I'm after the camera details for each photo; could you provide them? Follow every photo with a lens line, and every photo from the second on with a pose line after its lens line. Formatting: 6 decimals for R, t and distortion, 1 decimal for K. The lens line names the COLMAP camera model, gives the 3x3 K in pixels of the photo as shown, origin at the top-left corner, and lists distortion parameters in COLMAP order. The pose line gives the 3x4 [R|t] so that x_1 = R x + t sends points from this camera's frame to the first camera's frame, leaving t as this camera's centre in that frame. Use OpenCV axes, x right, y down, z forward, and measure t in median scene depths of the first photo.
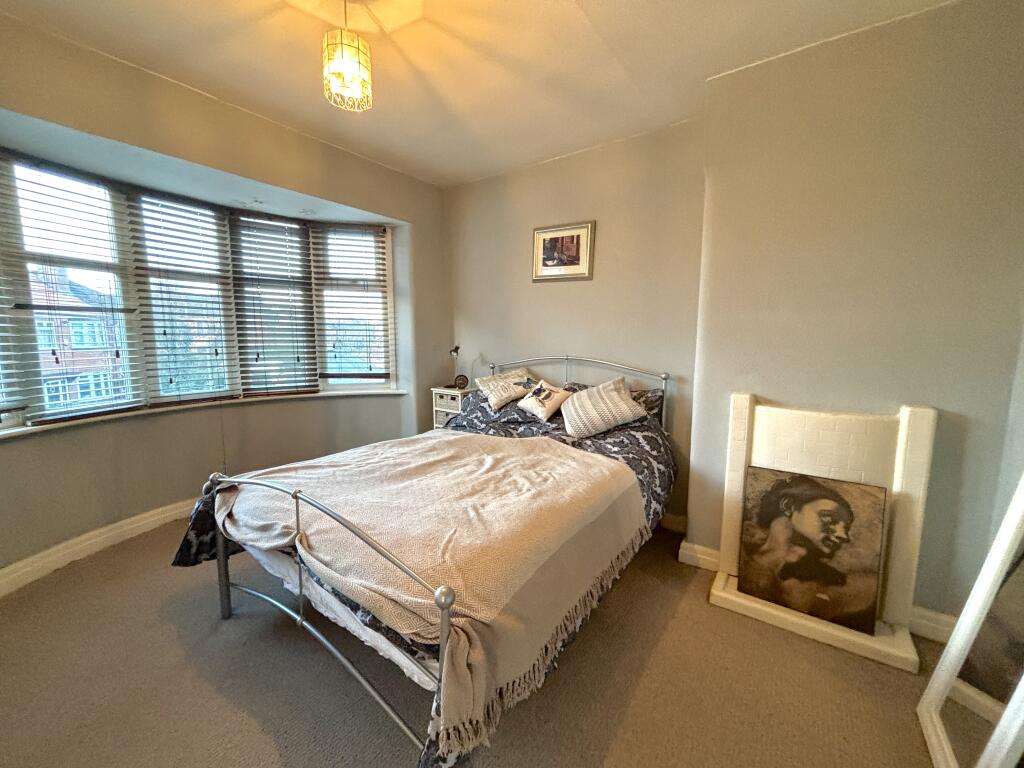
lens RADIAL K [[409.7, 0, 510.4], [0, 409.7, 384.5], [0, 0, 1]] dist [-0.002731, -0.000361]
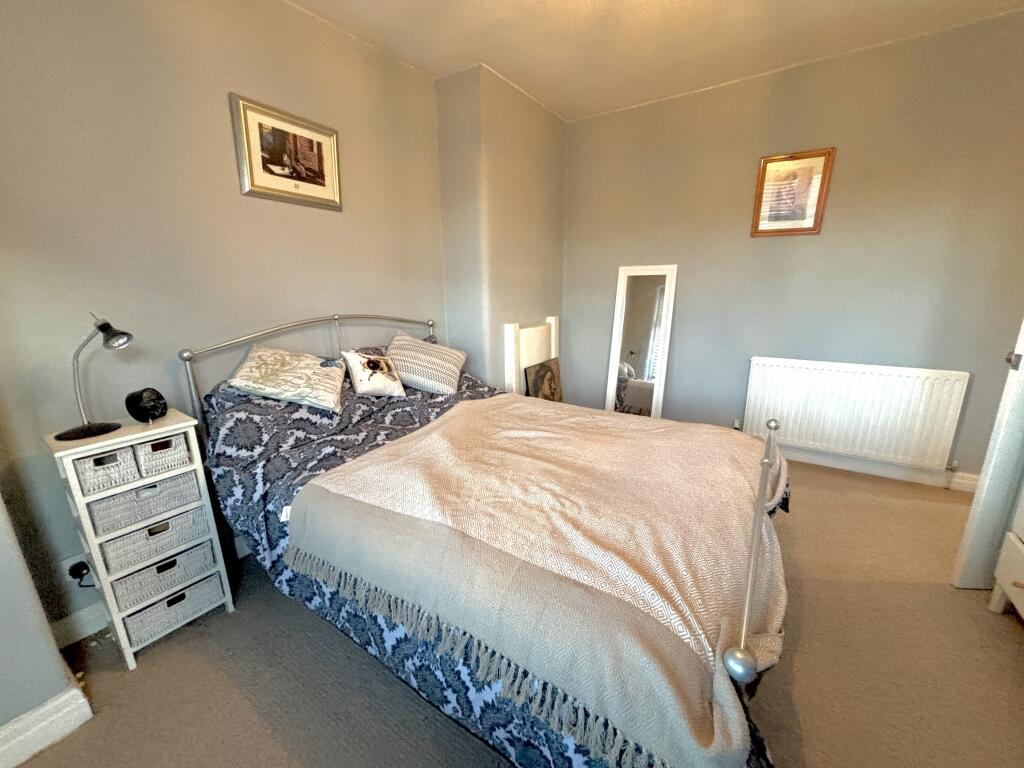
lens RADIAL K [[409.7, 0, 510.4], [0, 409.7, 384.5], [0, 0, 1]] dist [-0.002731, -0.000361]
pose [[-0.029418, -0.247859, 0.968349, -0.621746], [0.147375, 0.957106, 0.249458, -0.090024], [-0.988643, 0.150050, 0.008372, 0.719404]]
